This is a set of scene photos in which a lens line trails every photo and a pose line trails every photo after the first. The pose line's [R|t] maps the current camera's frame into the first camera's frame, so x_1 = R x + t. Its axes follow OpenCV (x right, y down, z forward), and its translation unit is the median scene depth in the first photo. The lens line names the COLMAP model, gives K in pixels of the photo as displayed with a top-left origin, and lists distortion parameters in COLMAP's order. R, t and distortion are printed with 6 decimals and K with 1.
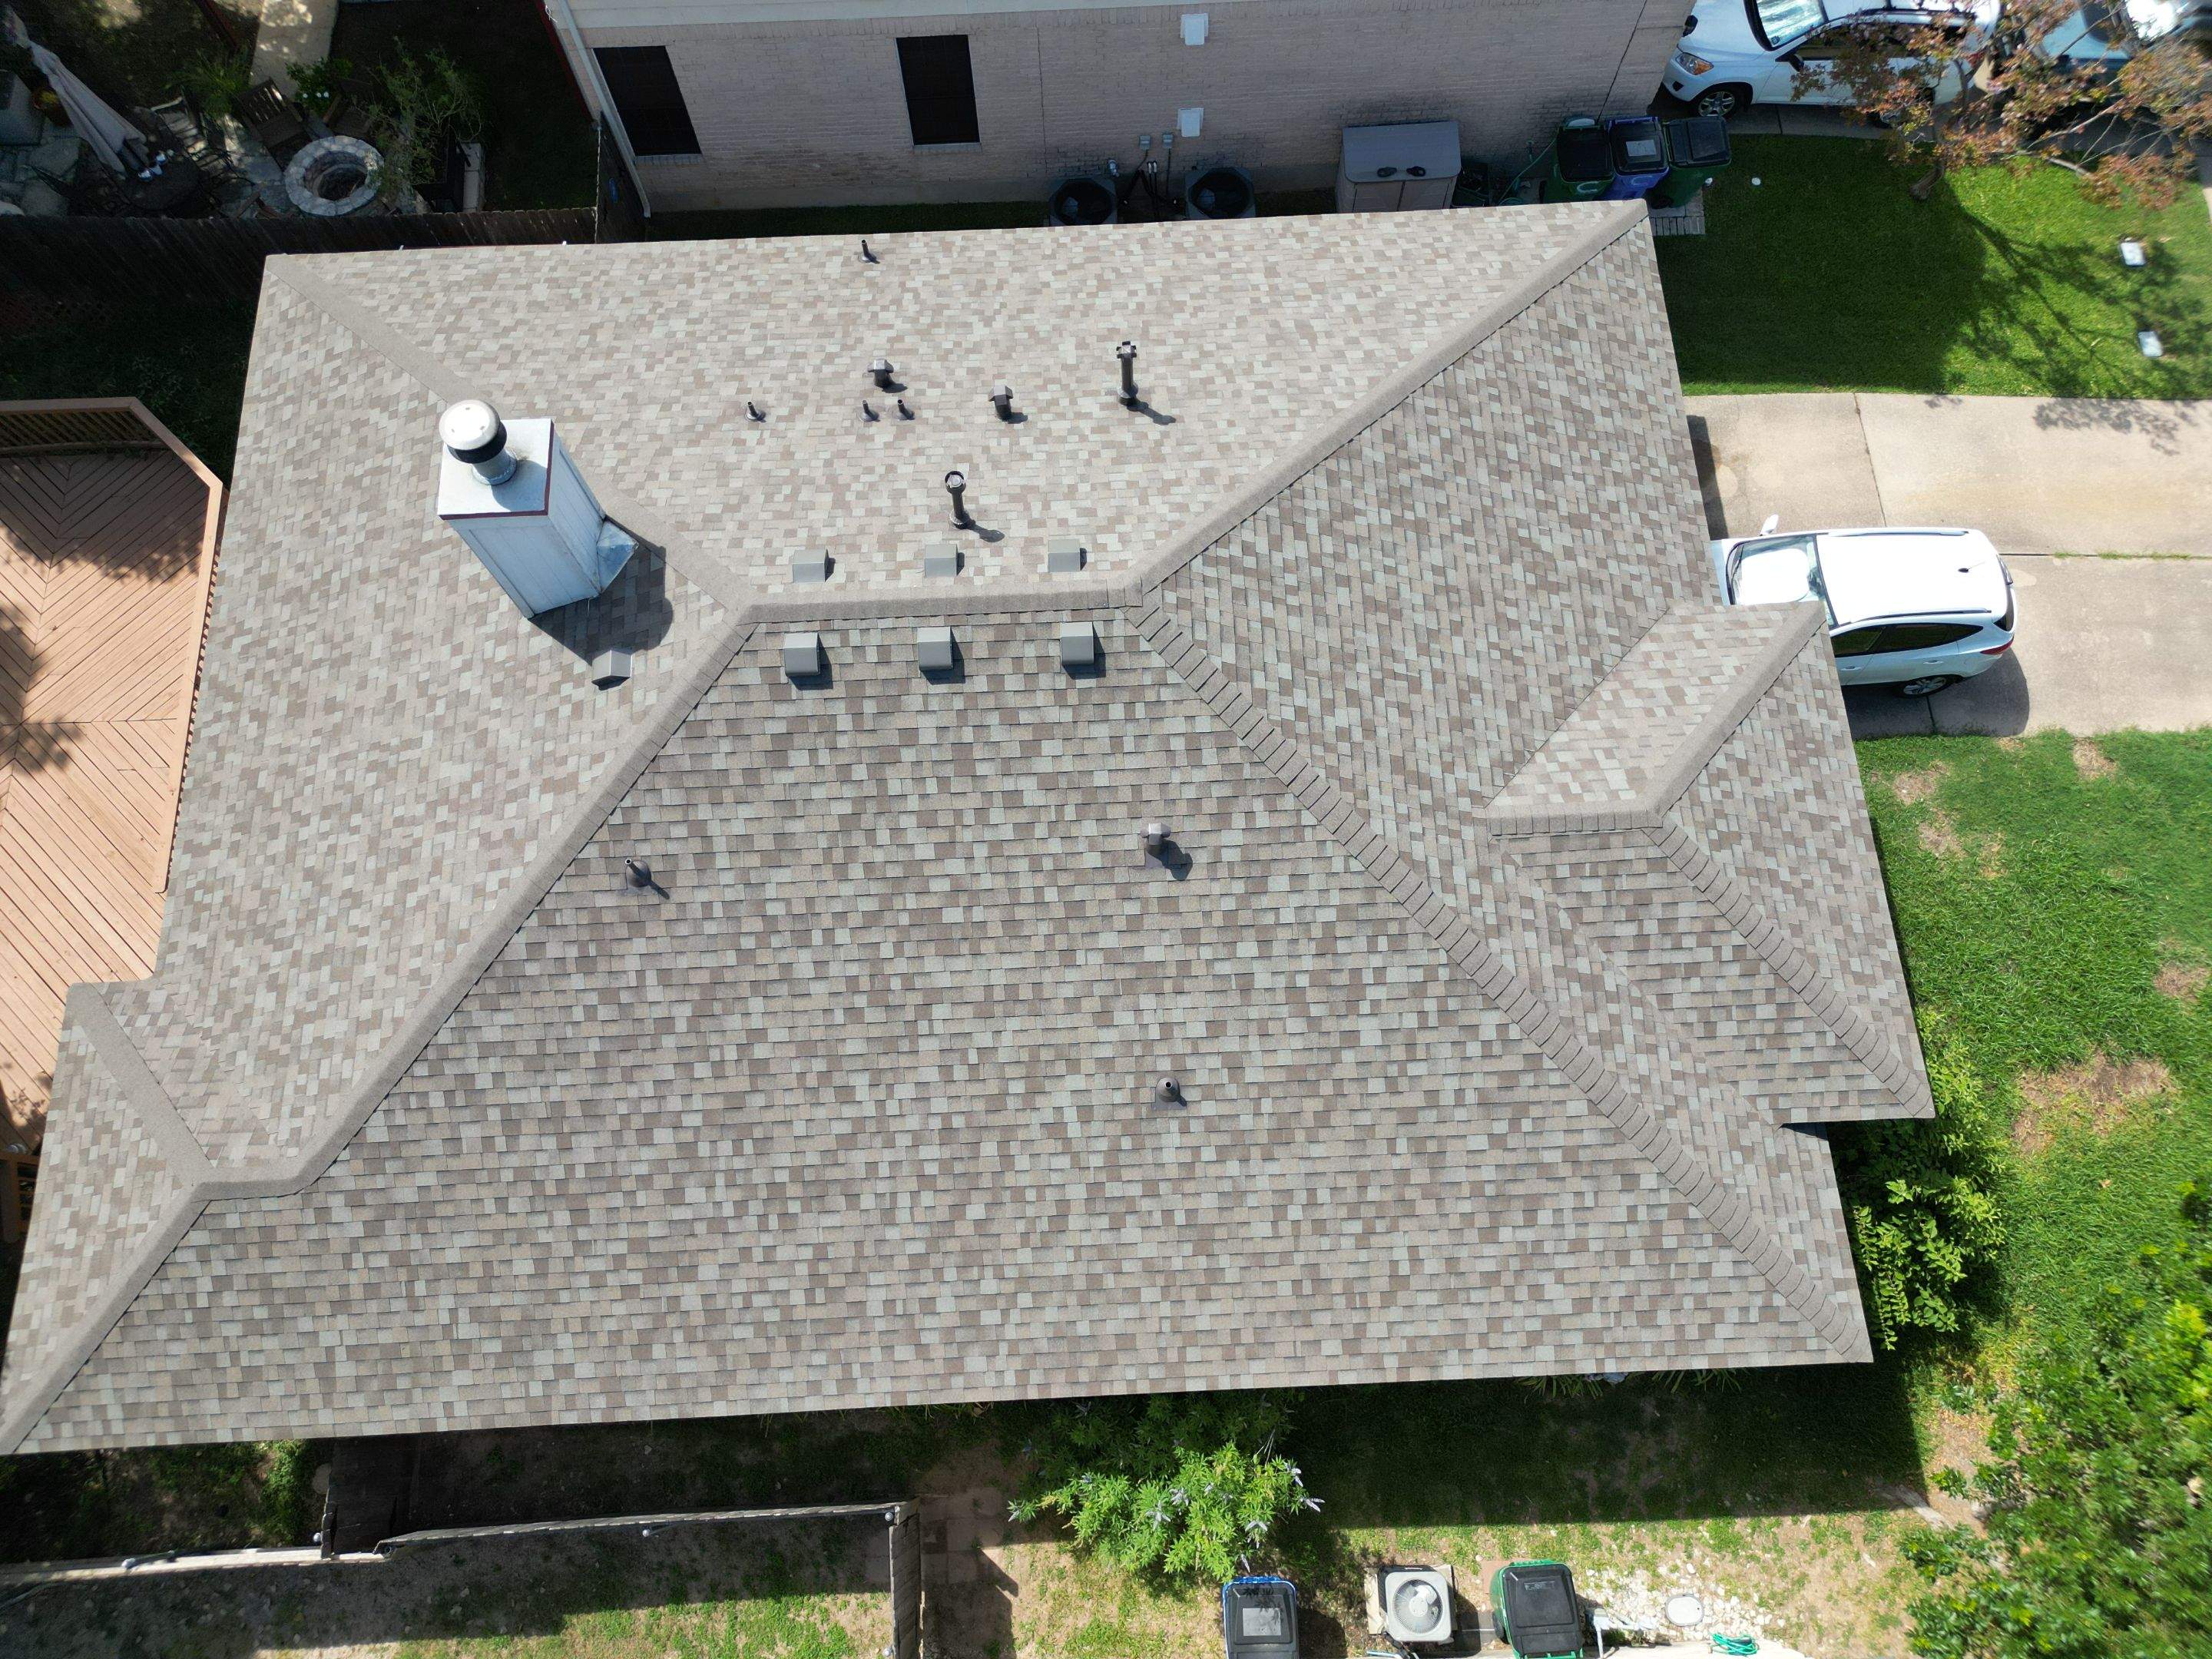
lens RADIAL K [[1536.7, 0, 1102.2], [0, 1536.7, 828.5], [0, 0, 1]] dist [0.132842, -0.233258]
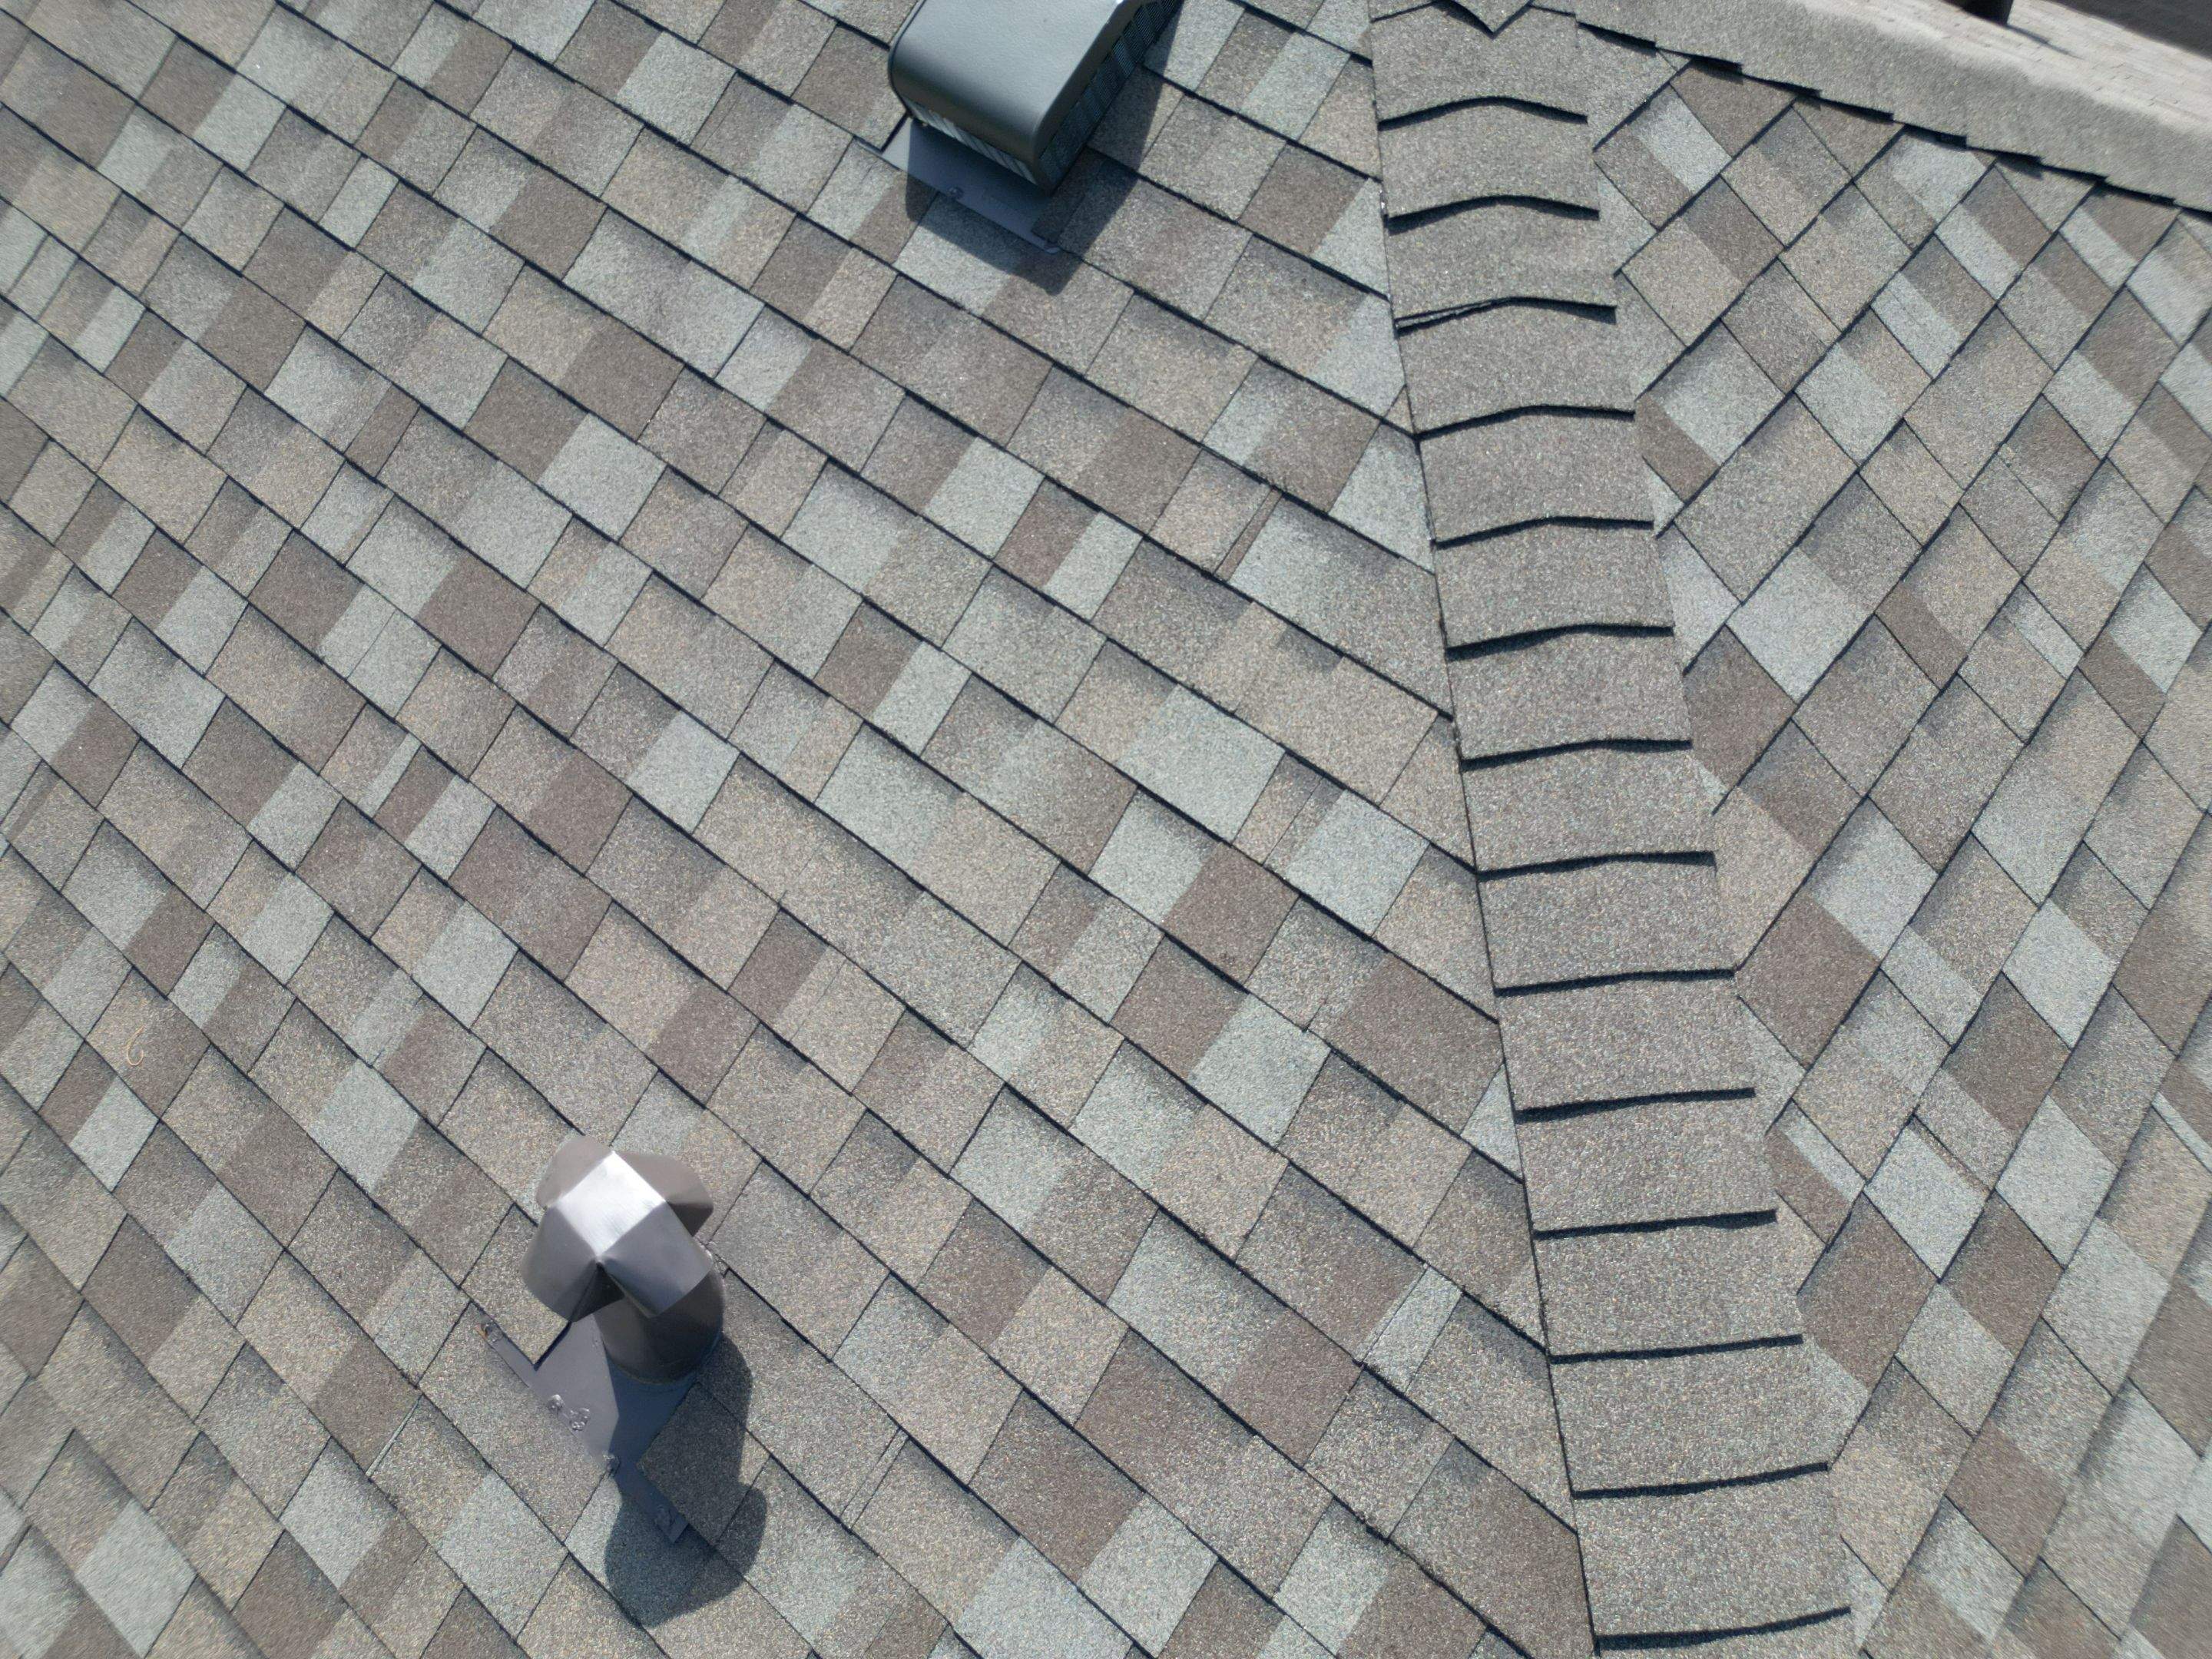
lens RADIAL K [[1533.4, 0, 1106.0], [0, 1533.4, 829.5], [0, 0, 1]] dist [0.061542, -0.050453]
pose [[0.743876, 0.571893, -0.345813, 0.094061], [-0.631463, 0.770903, -0.083446, -0.041794], [0.218866, 0.280442, 0.934585, 0.833473]]
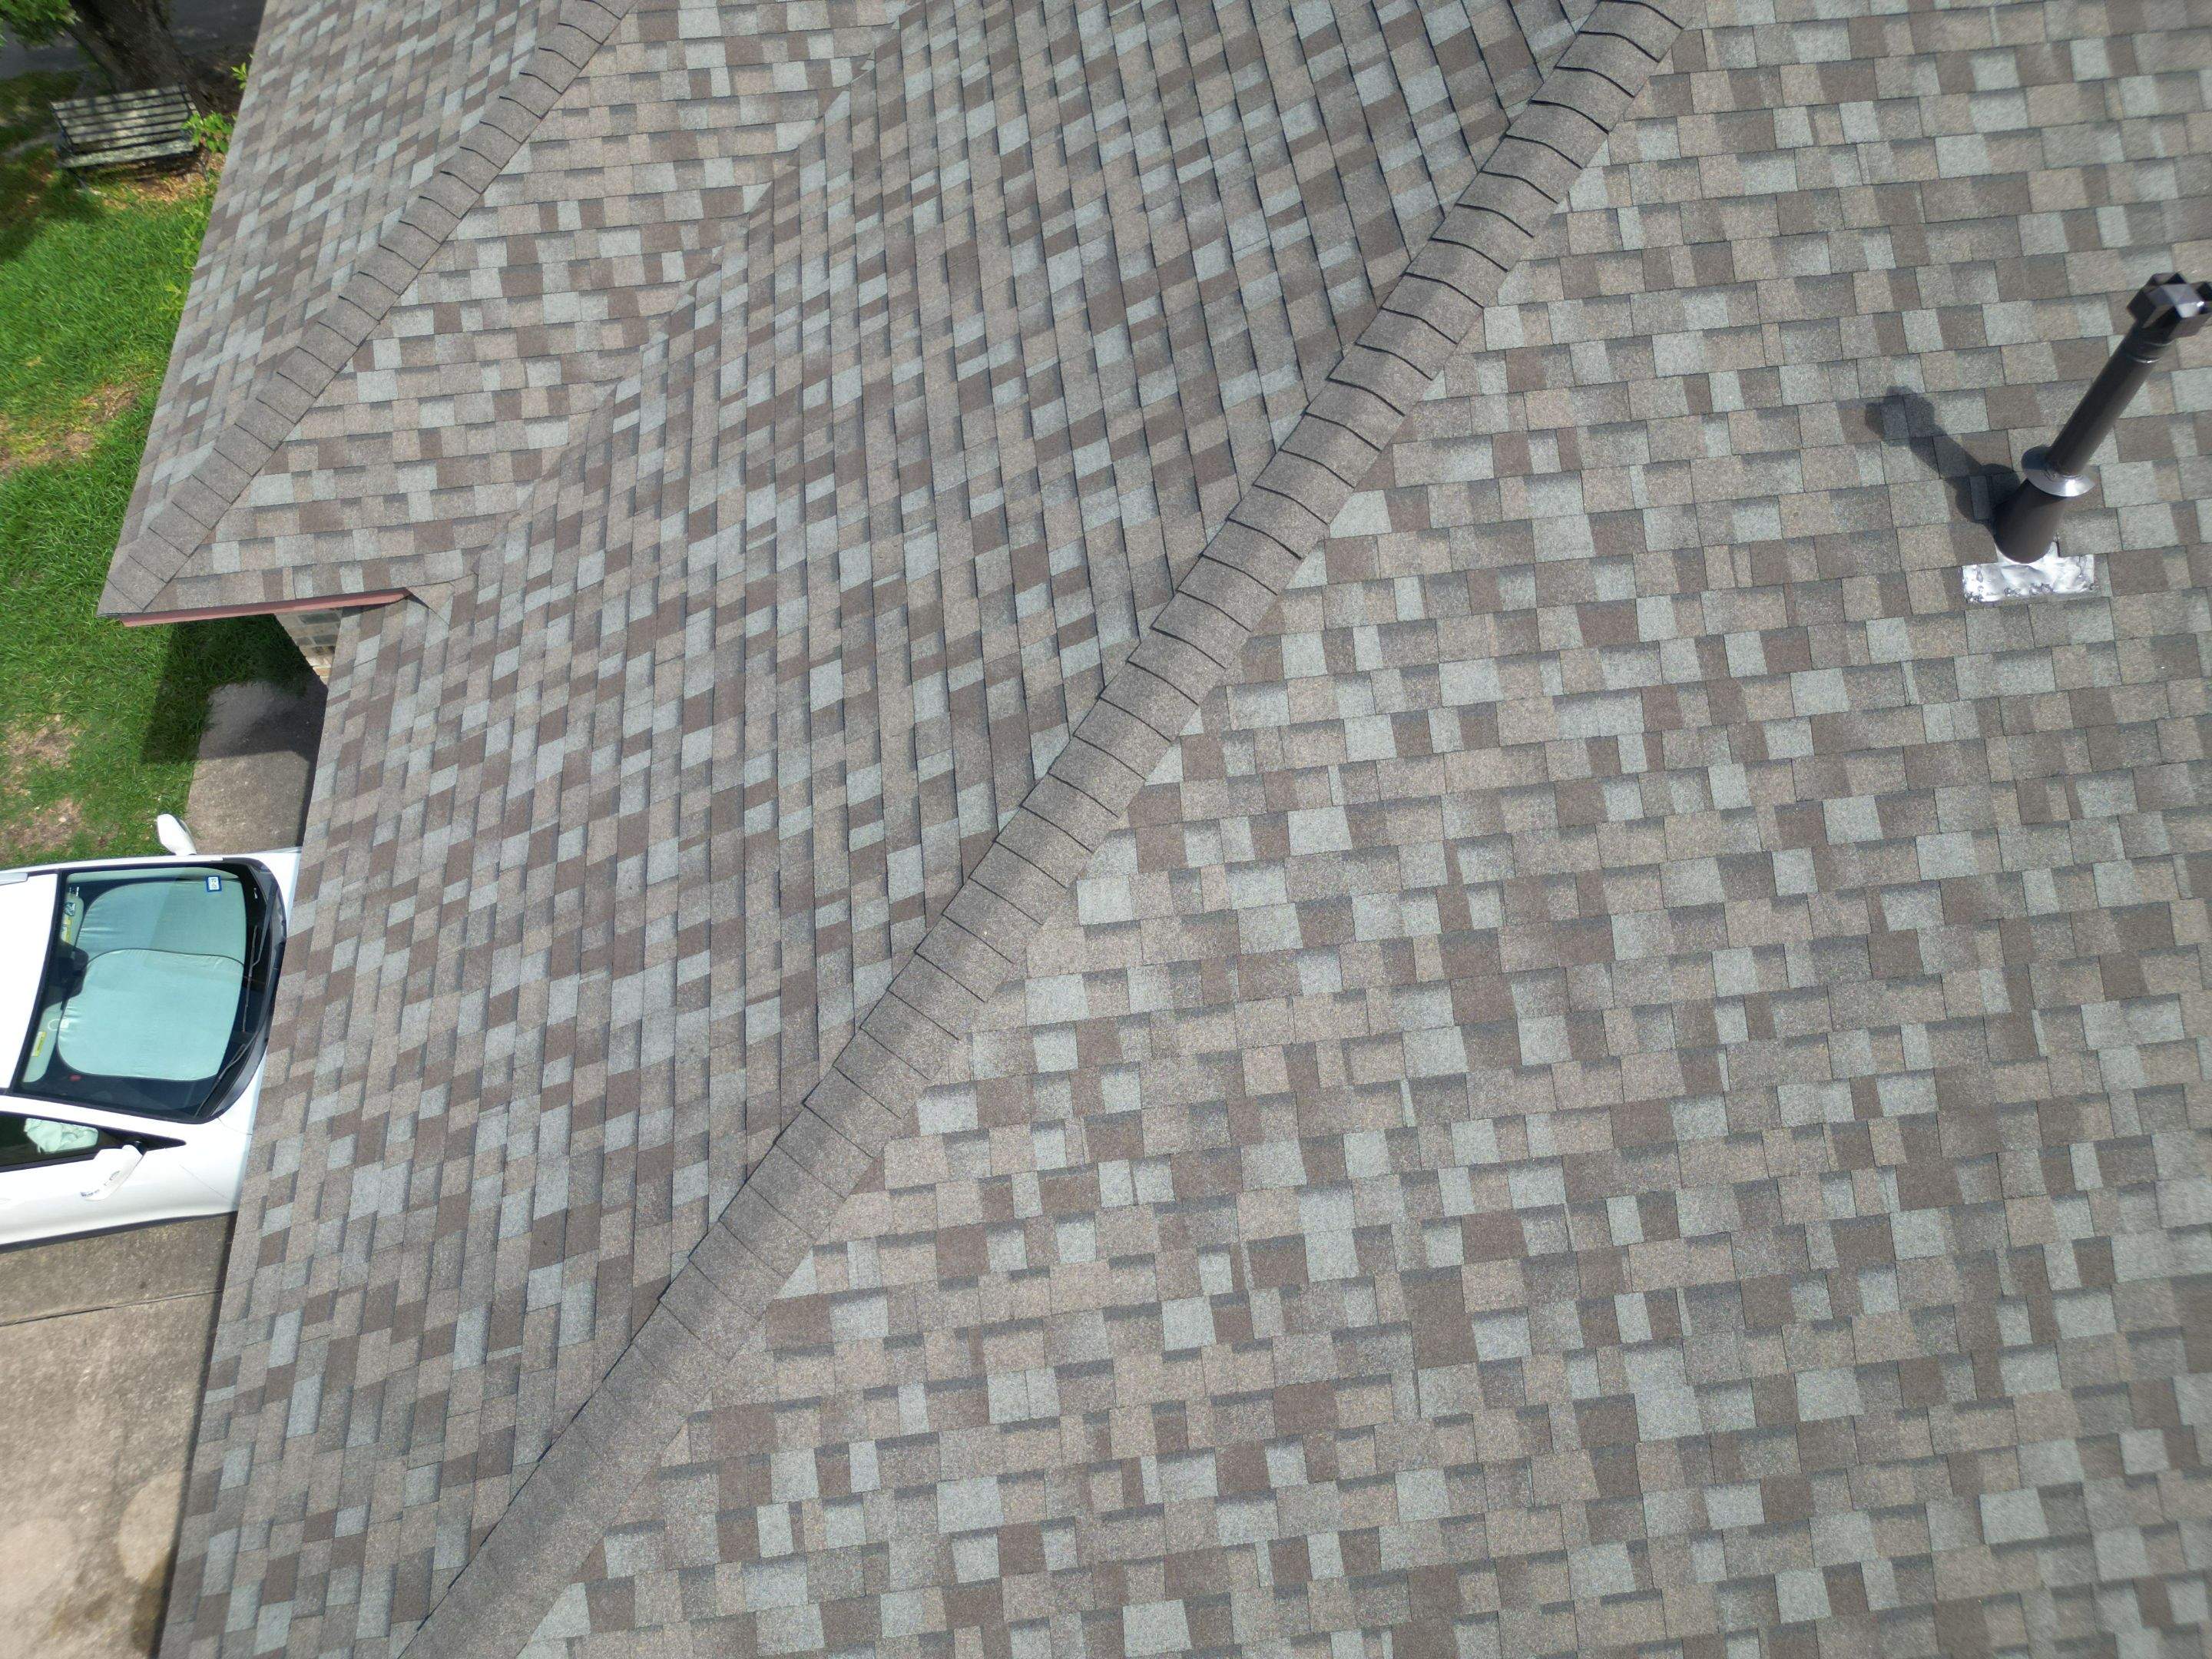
lens RADIAL K [[1566.2, 0, 1106.0], [0, 1566.2, 829.5], [0, 0, 1]] dist [0.044876, -0.025882]
pose [[-0.996948, 0.073825, -0.025385, 0.246621], [-0.066250, -0.628033, 0.775362, -0.628050], [0.041298, 0.774677, 0.631007, 0.938775]]
